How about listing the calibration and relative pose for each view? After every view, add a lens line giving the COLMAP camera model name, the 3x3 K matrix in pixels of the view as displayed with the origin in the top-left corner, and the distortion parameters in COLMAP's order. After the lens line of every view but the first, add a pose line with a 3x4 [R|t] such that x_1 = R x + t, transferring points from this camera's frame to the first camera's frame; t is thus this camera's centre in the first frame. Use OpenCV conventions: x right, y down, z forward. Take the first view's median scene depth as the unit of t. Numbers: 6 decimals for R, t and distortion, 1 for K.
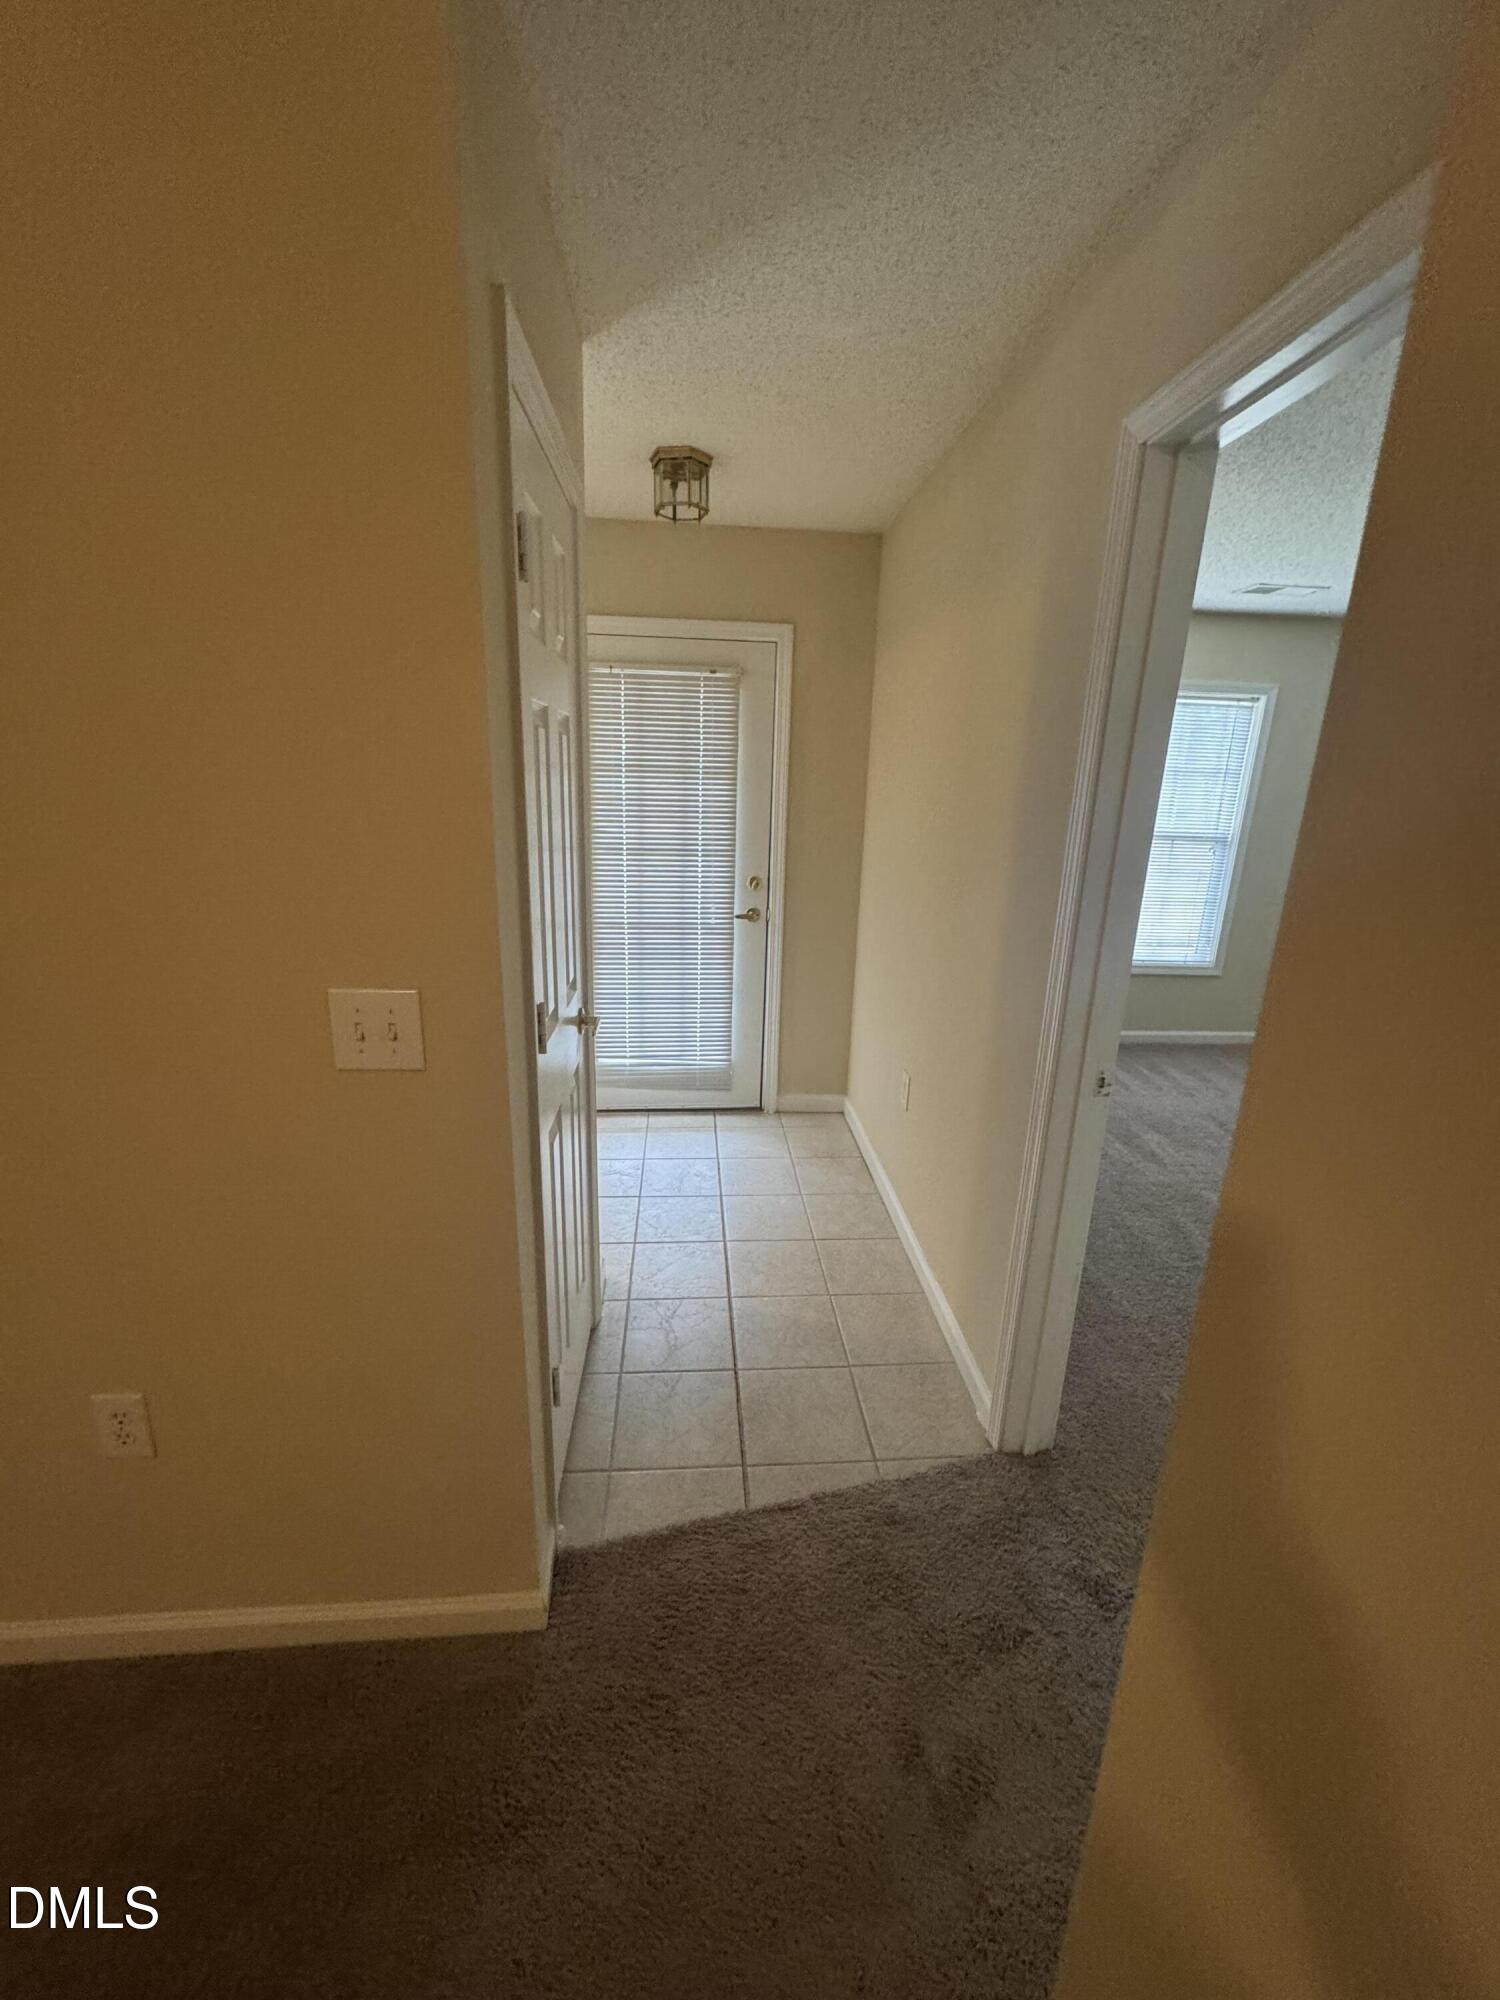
lens RADIAL K [[801.1, 0, 757.0], [0, 801.1, 1000.6], [0, 0, 1]] dist [0.000021, -0.000329]
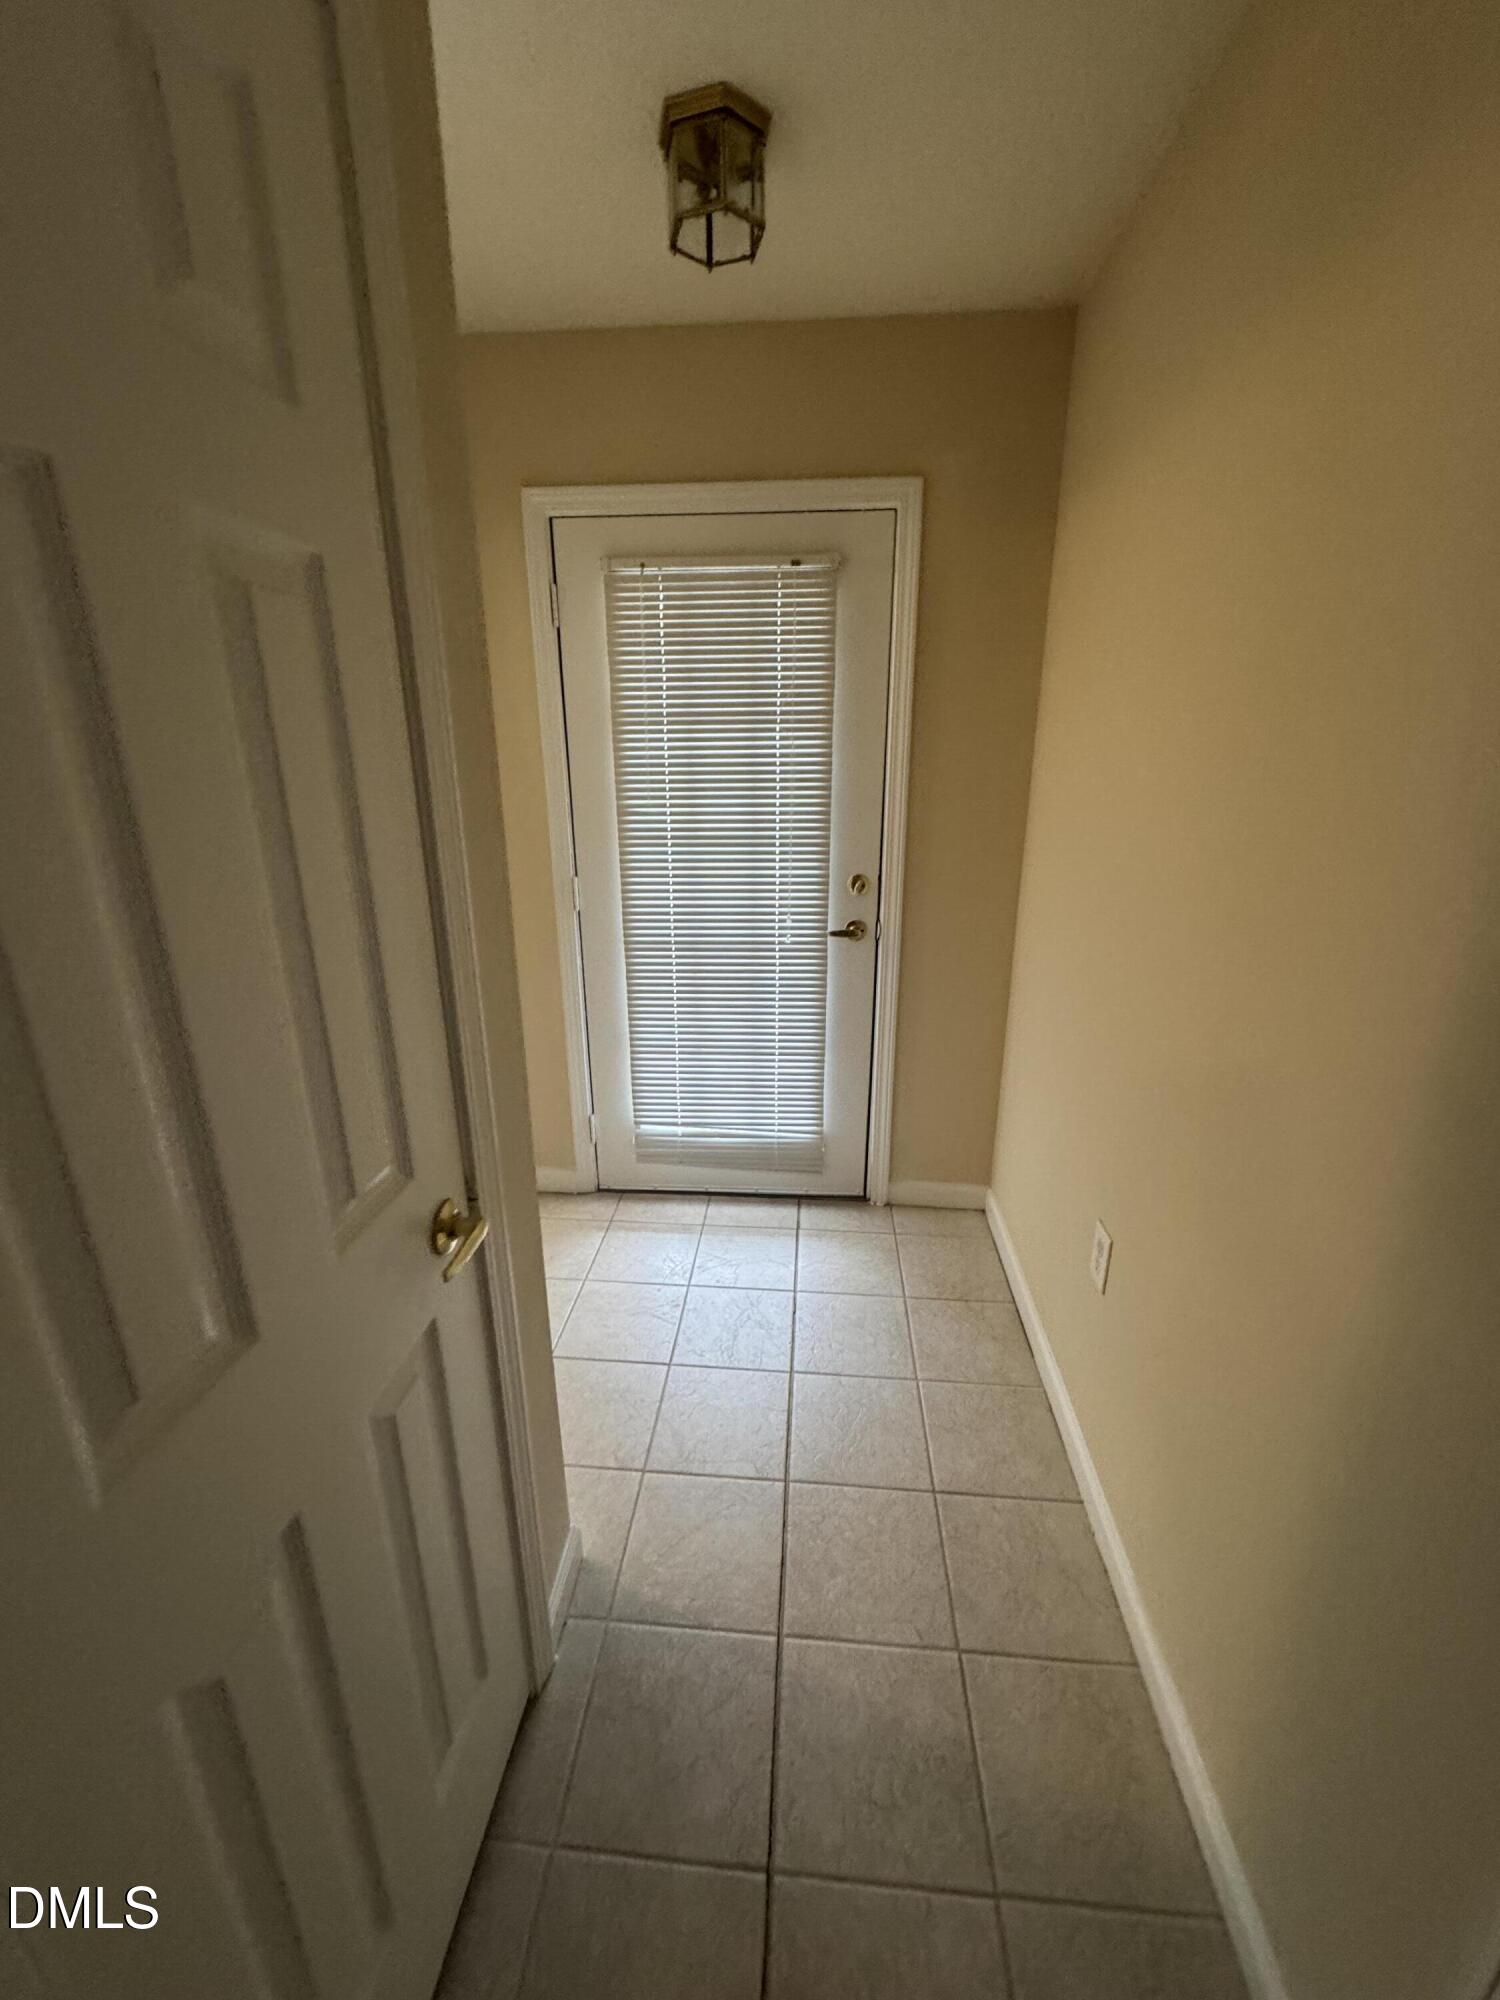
lens RADIAL K [[801.1, 0, 750.2], [0, 801.1, 1006.7], [0, 0, 1]] dist [0.000021, -0.000329]
pose [[0.985490, 0.019108, -0.168654, 0.023233], [-0.012059, 0.999014, 0.042720, -0.070944], [0.169304, -0.040066, 0.984749, 0.311200]]
